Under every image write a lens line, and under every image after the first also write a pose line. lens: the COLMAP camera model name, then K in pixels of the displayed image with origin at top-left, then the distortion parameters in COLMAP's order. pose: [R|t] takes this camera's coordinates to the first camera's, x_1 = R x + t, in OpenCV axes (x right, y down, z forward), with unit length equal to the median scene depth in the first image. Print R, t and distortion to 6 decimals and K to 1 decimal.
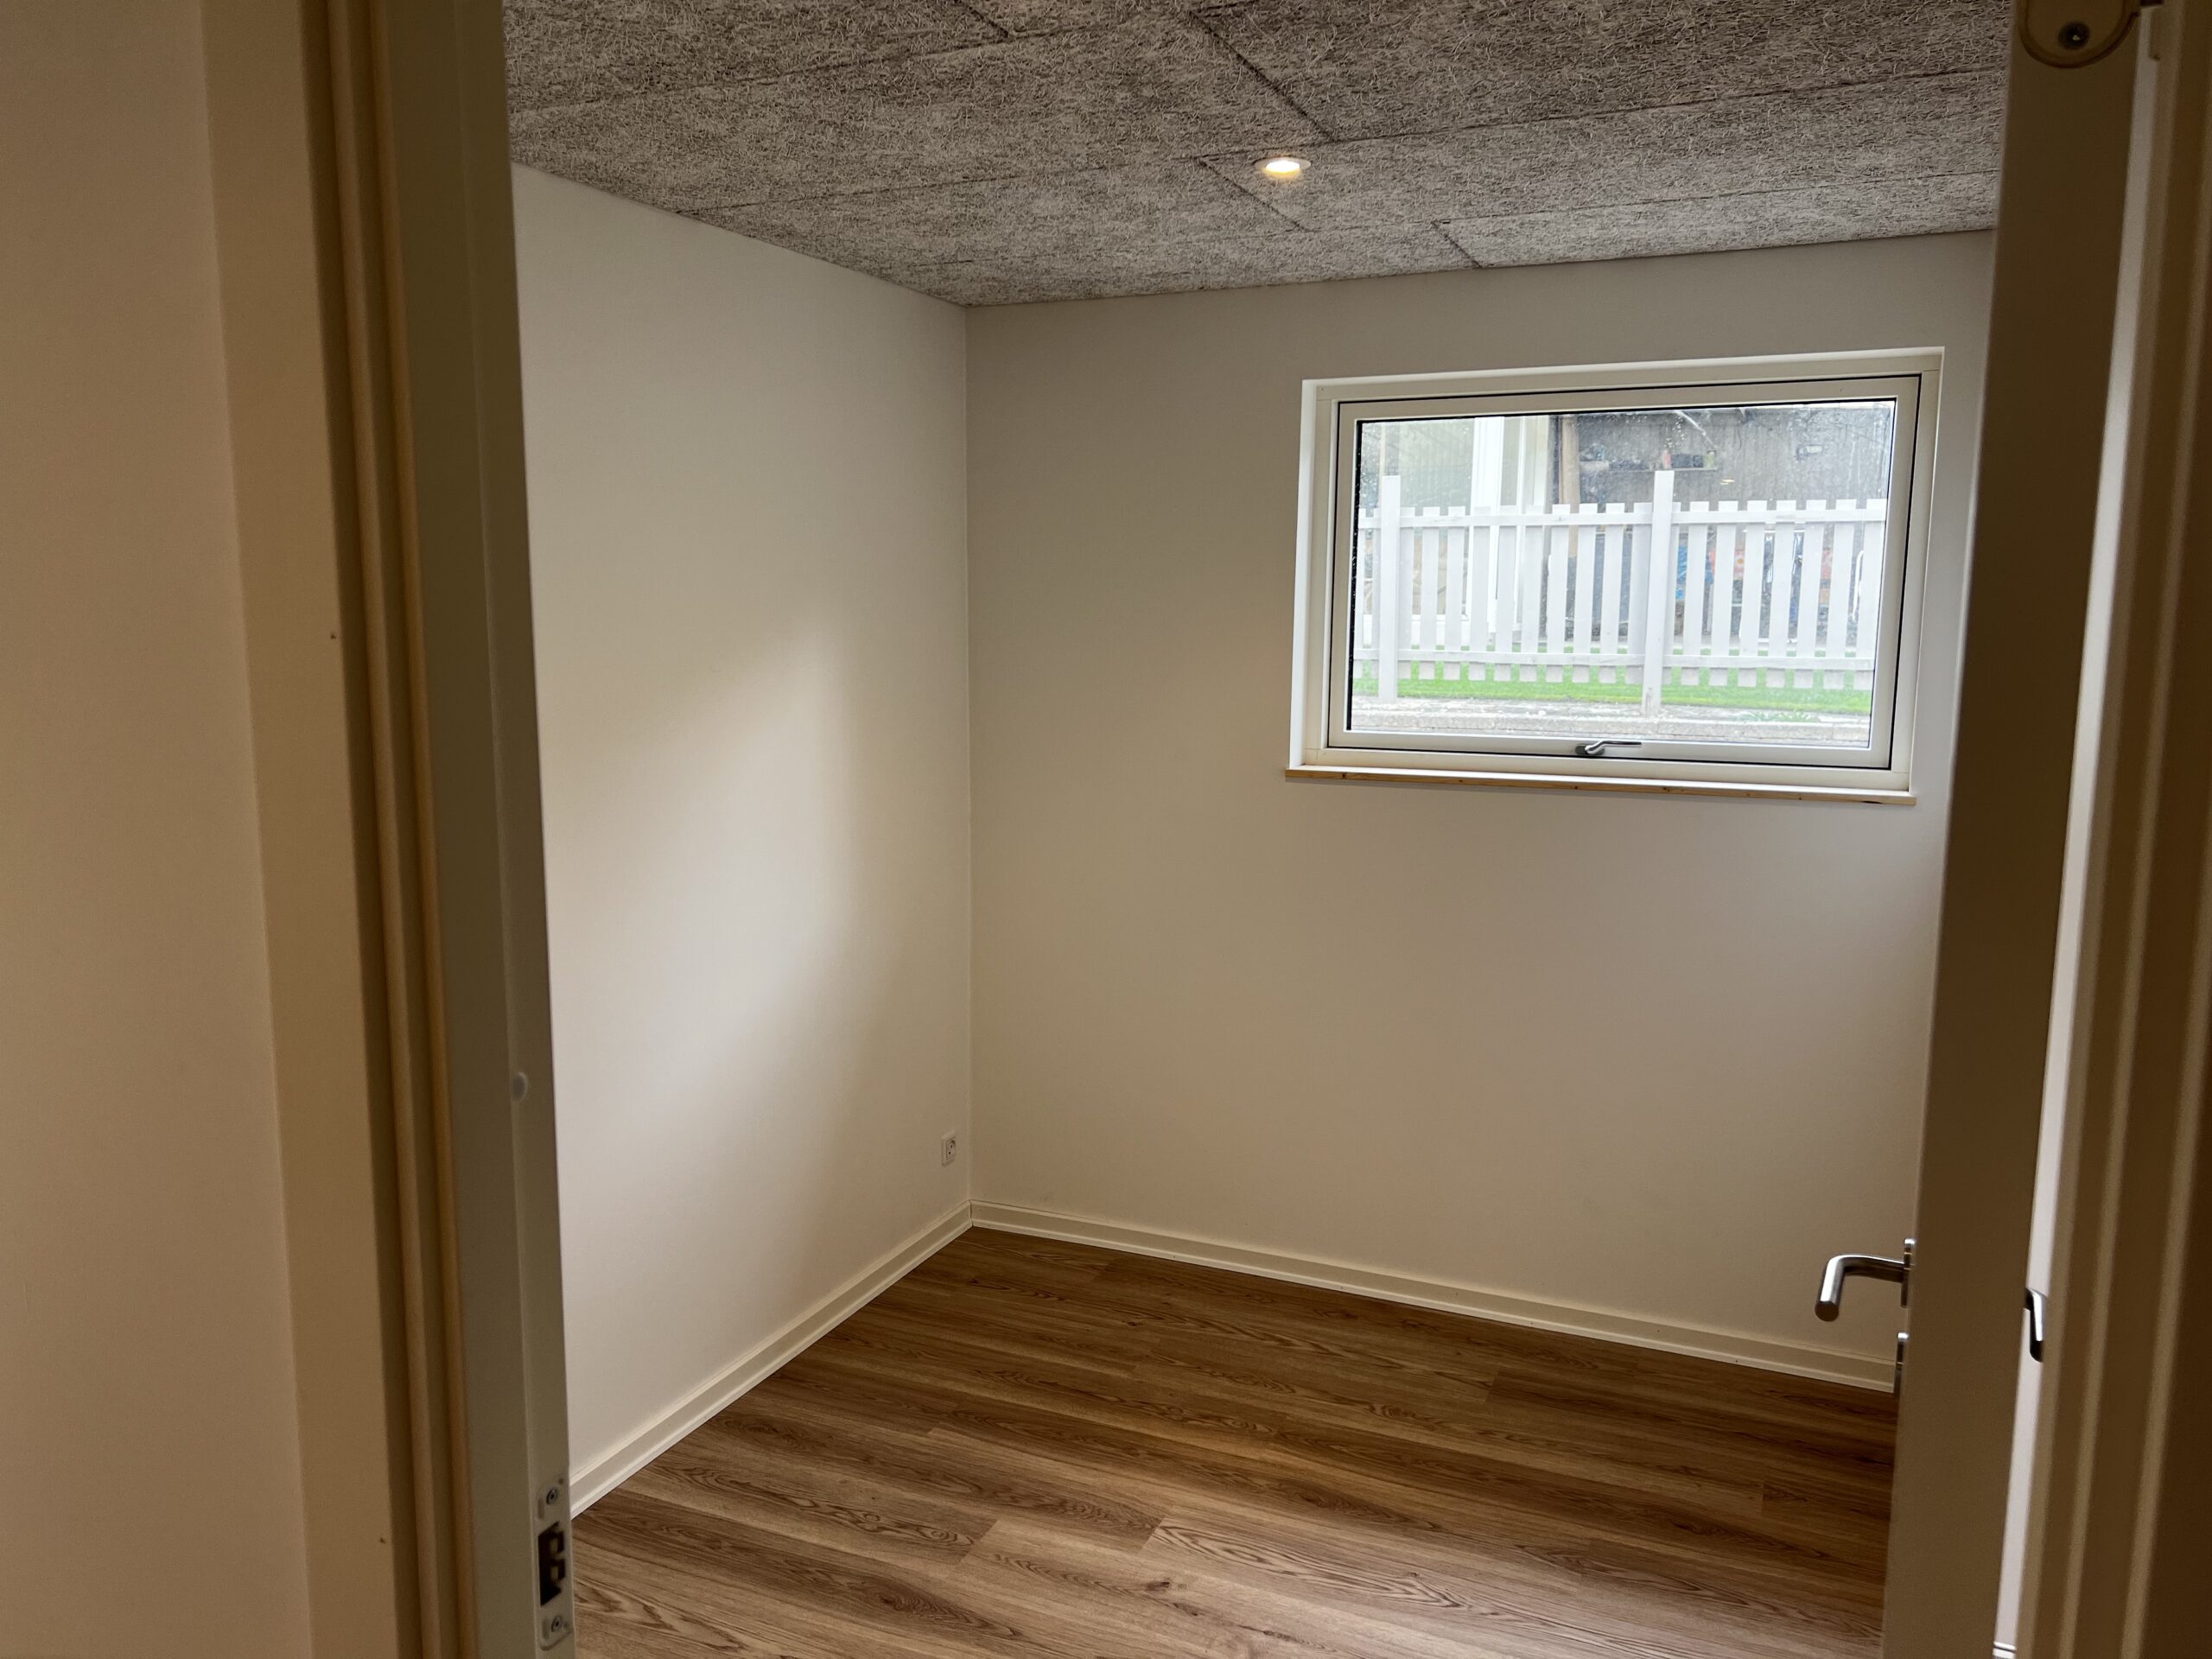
lens RADIAL K [[1650.9, 0, 1109.9], [0, 1650.9, 836.3], [0, 0, 1]] dist [0.036280, -0.055091]
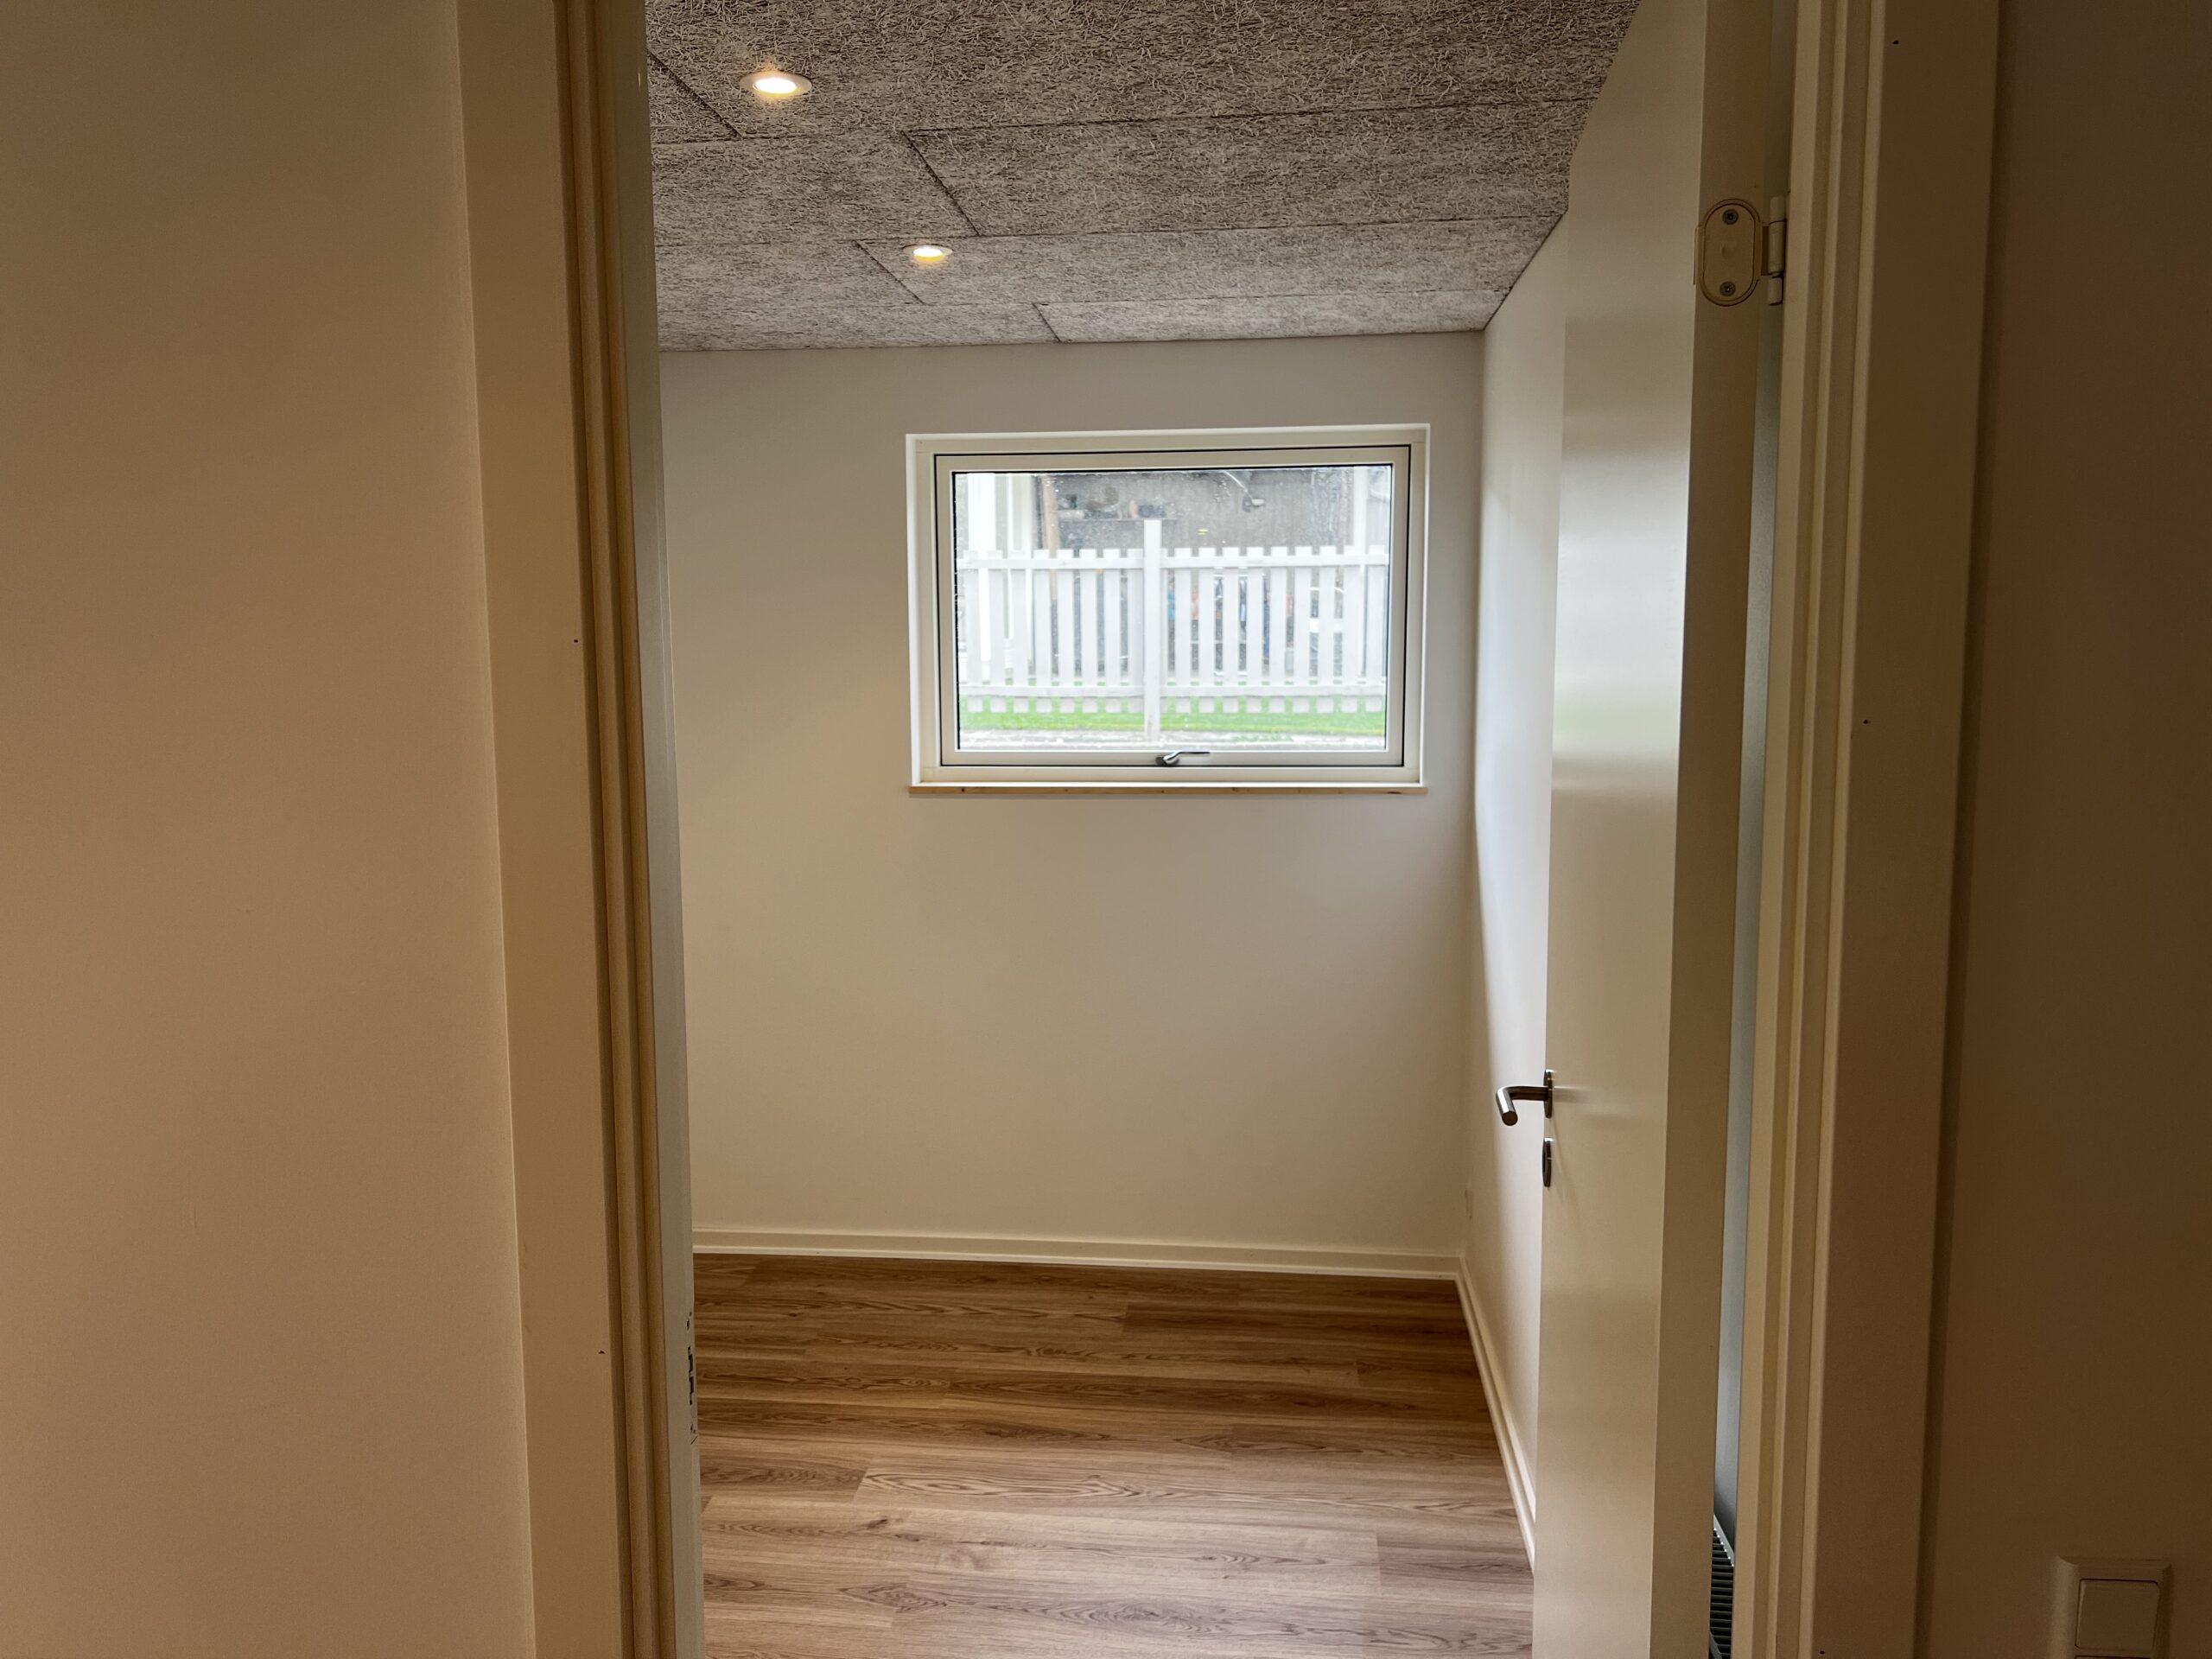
lens RADIAL K [[1650.9, 0, 1118.5], [0, 1650.9, 827.0], [0, 0, 1]] dist [0.036280, -0.055091]
pose [[0.948790, -0.046495, 0.312467, -0.120913], [0.056096, 0.998187, -0.021805, 0.020734], [-0.310887, 0.038217, 0.949678, -0.093978]]
